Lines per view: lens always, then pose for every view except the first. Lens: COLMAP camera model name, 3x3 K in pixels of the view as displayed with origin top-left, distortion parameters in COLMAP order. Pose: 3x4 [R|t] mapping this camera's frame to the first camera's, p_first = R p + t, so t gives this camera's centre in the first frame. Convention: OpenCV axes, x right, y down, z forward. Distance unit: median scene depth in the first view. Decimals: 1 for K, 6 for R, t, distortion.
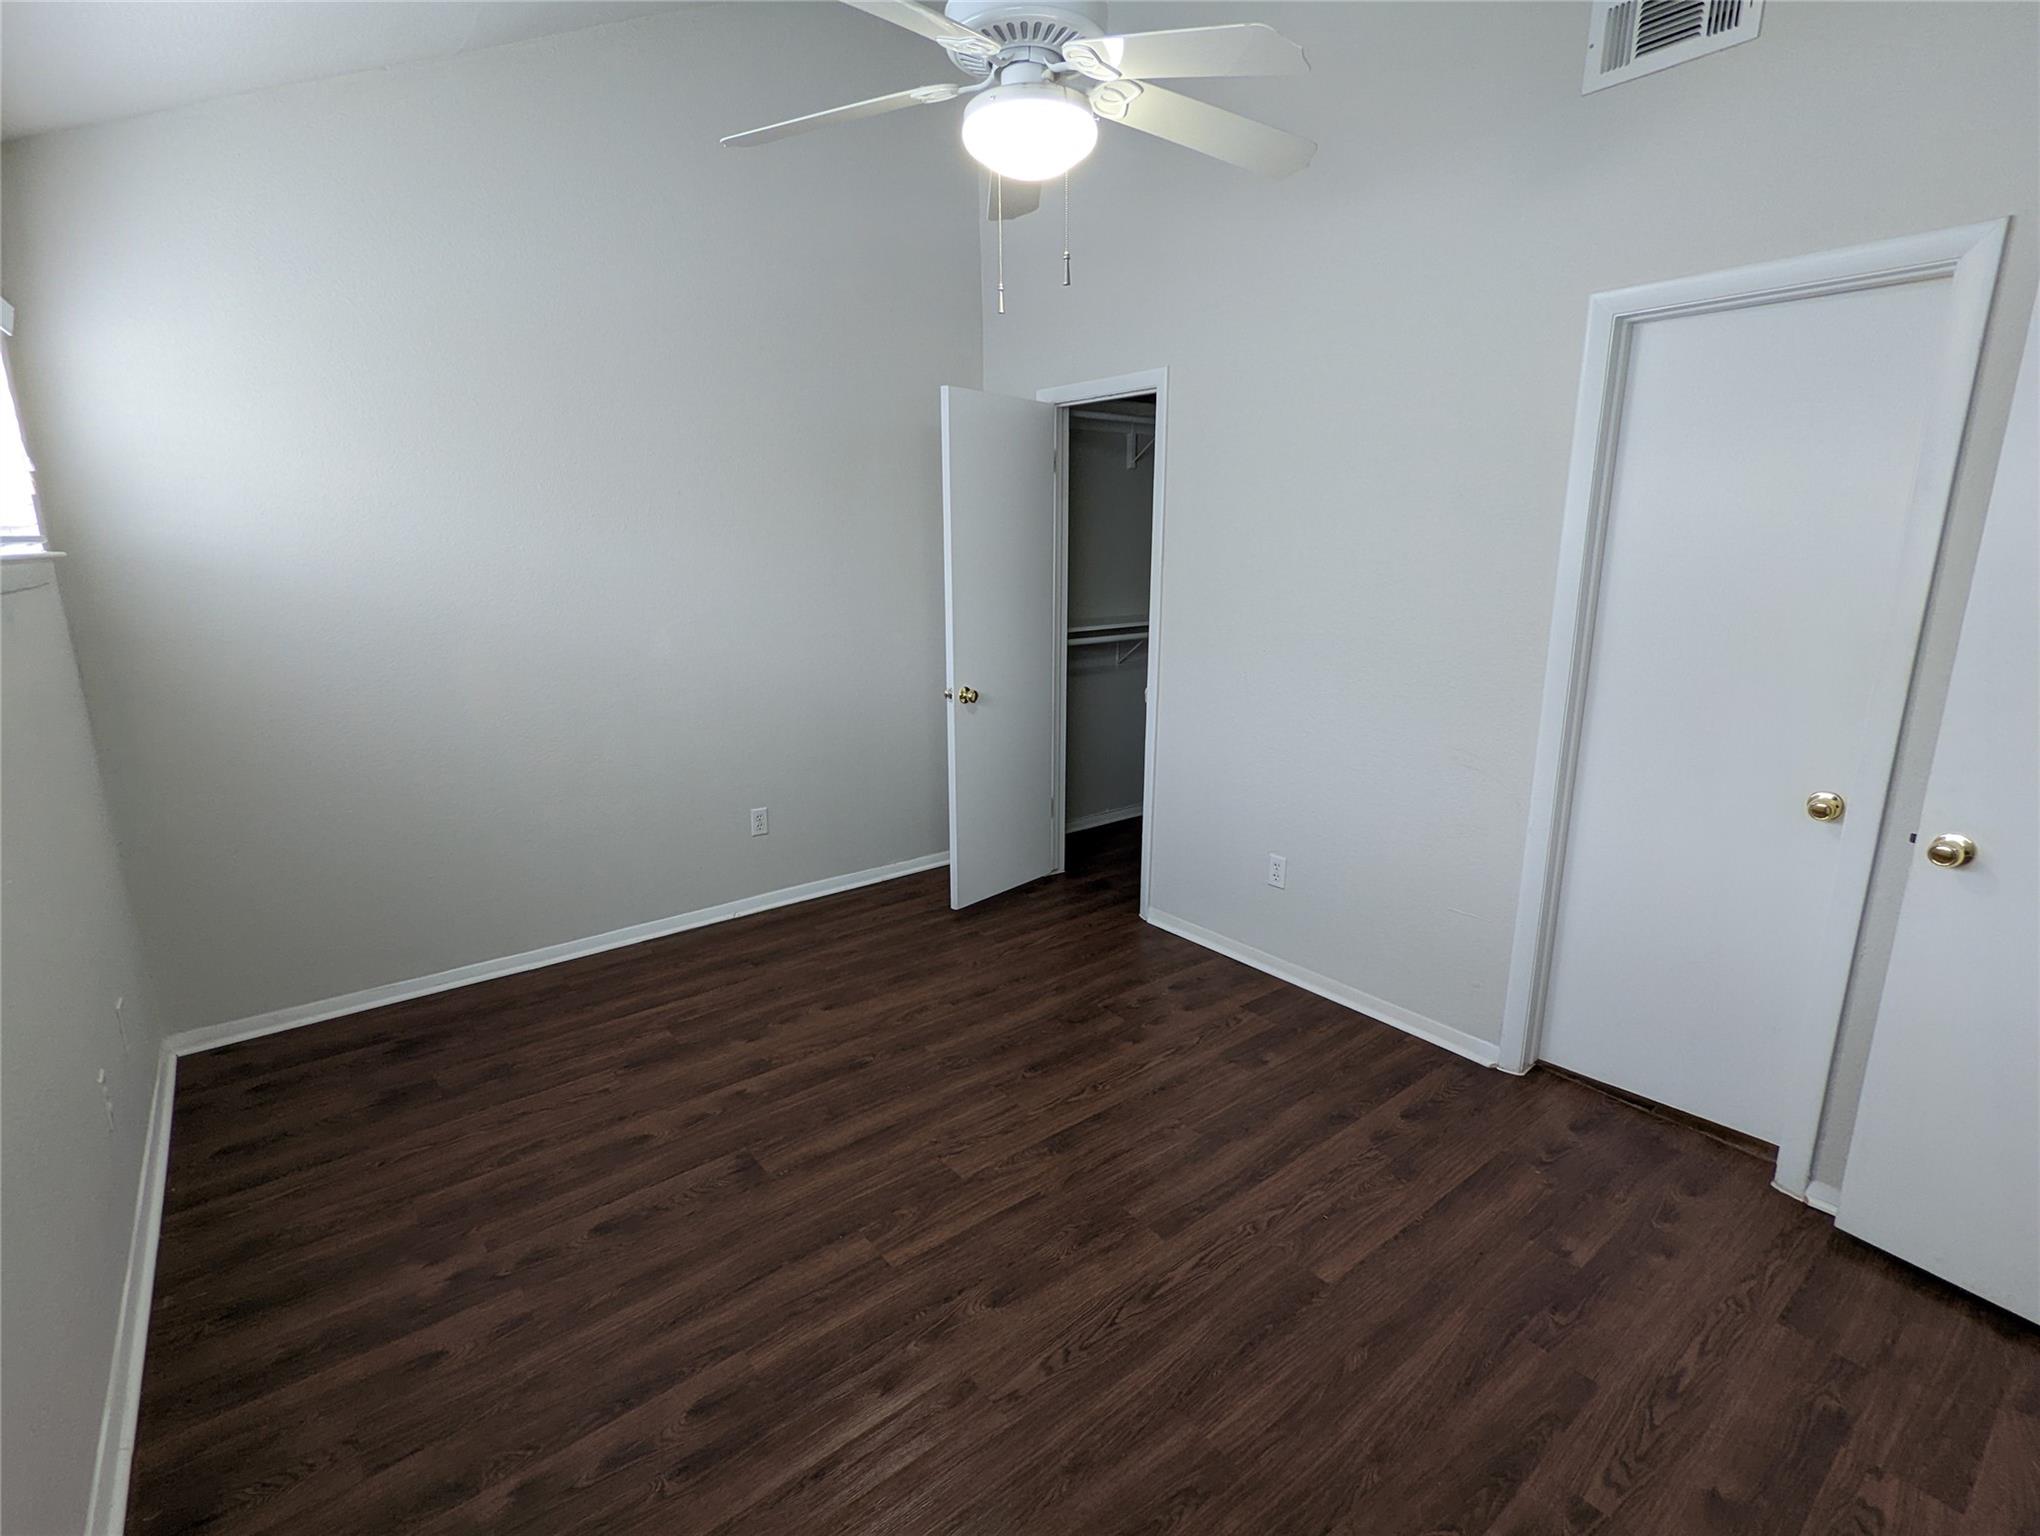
lens RADIAL K [[970.3, 0, 1030.6], [0, 970.3, 765.0], [0, 0, 1]] dist [0.002834, 0.001470]
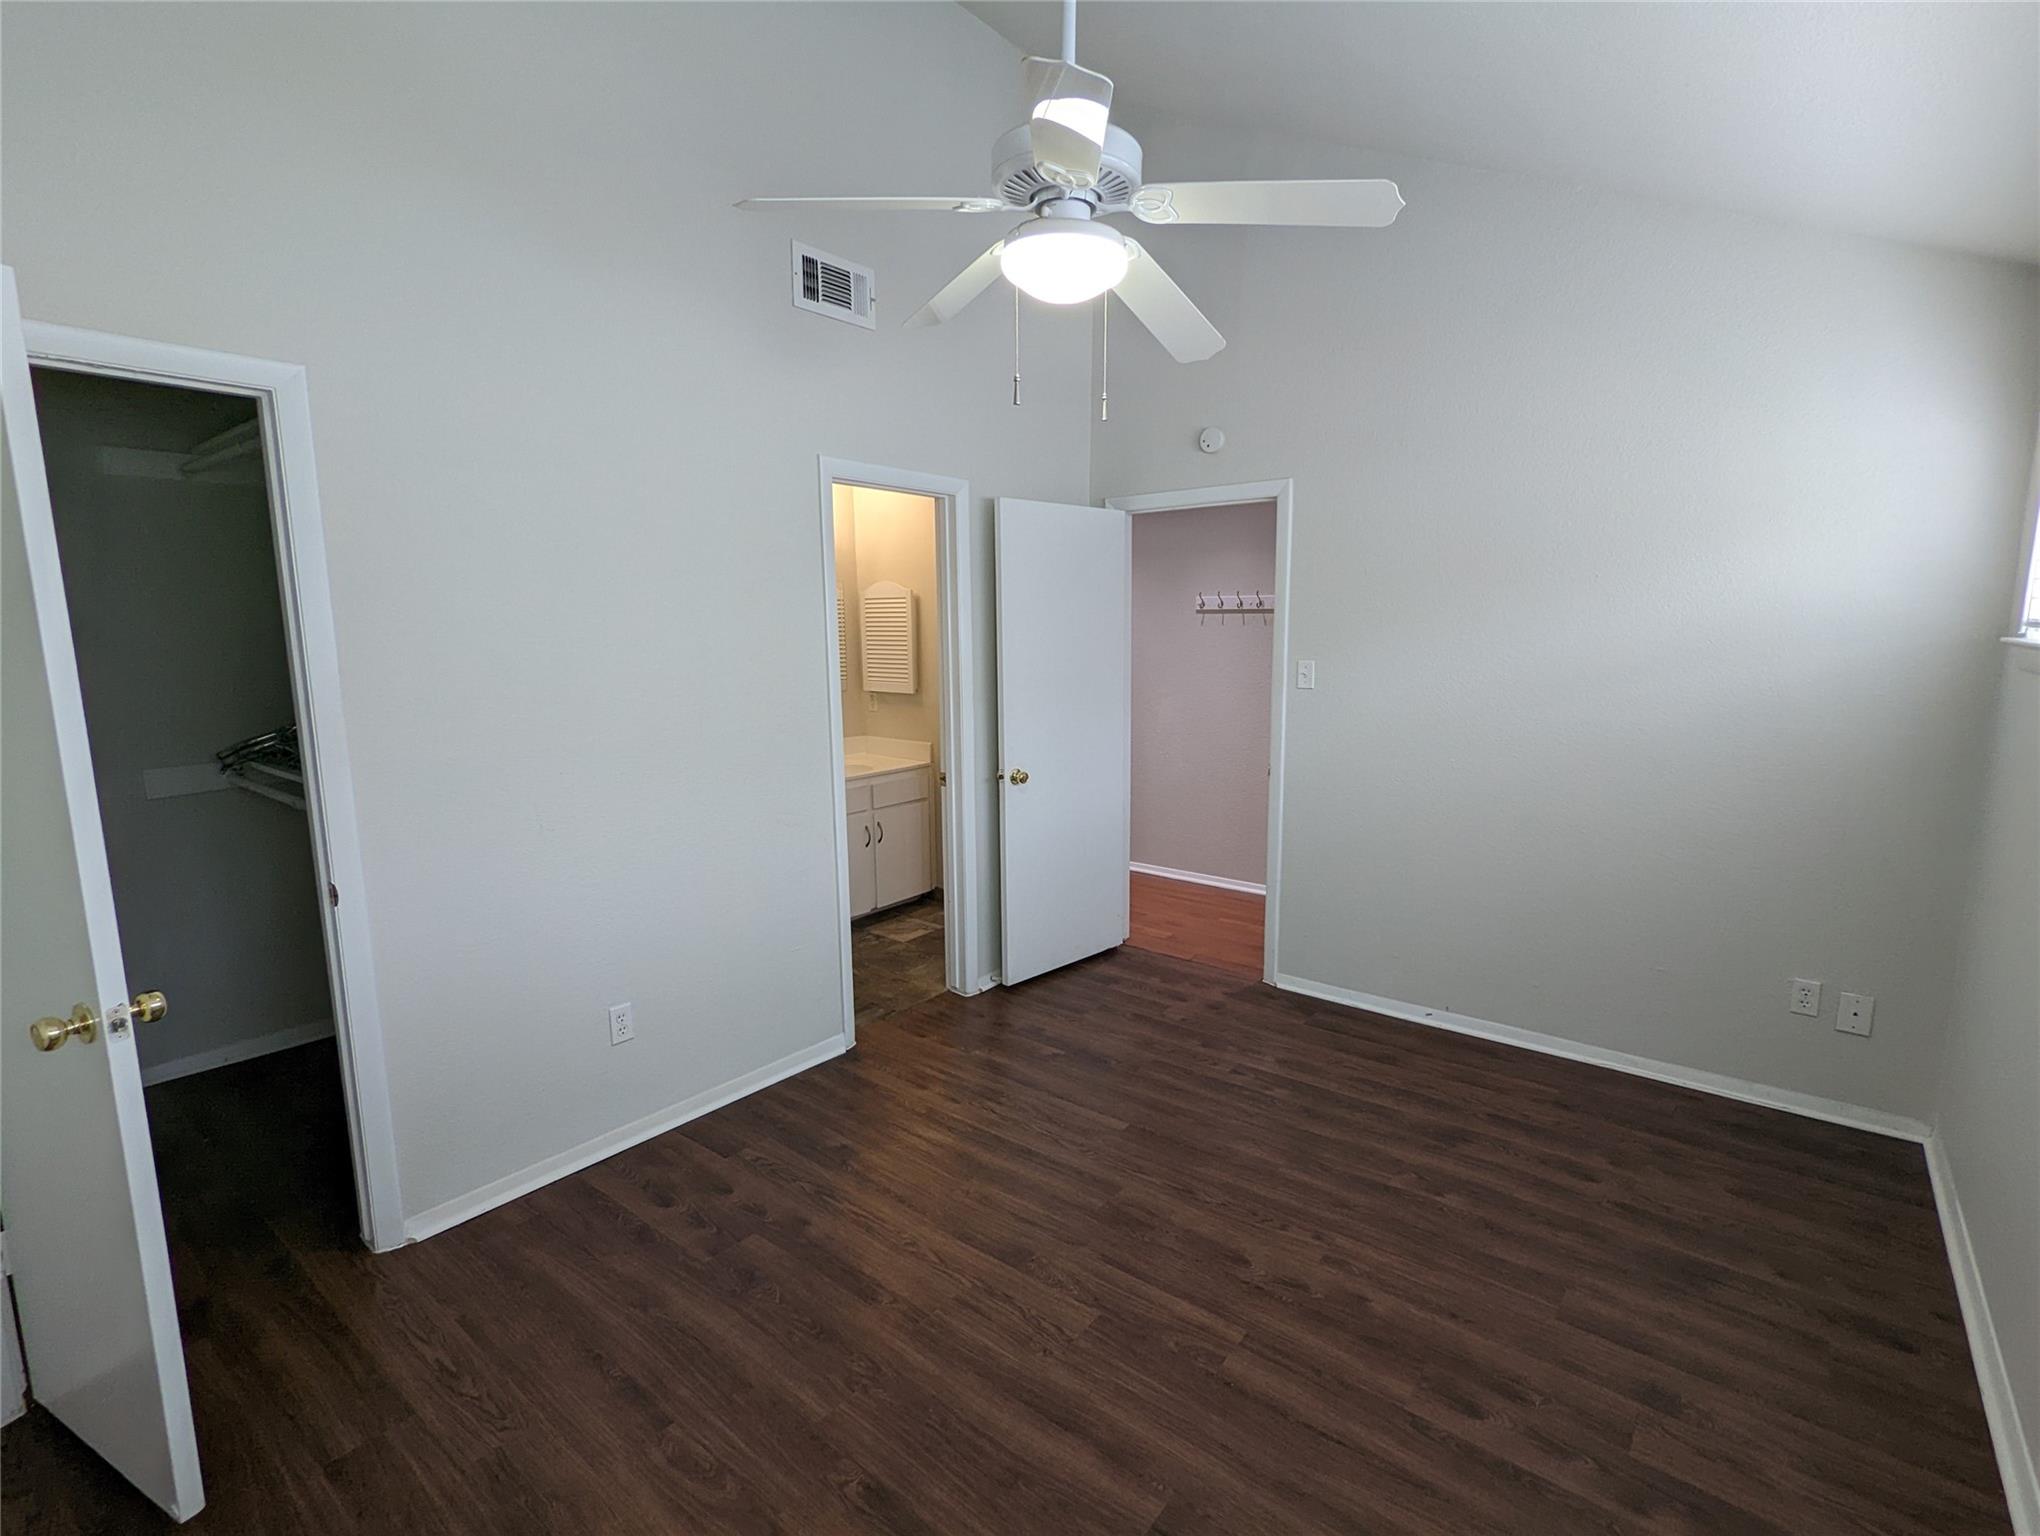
lens RADIAL K [[970.3, 0, 1030.8], [0, 970.3, 768.7], [0, 0, 1]] dist [0.002834, 0.001470]
pose [[-0.219653, -0.144931, 0.964752, -0.959072], [0.229508, 0.953472, 0.195491, -0.292618], [-0.948198, 0.264358, -0.176171, 1.194196]]
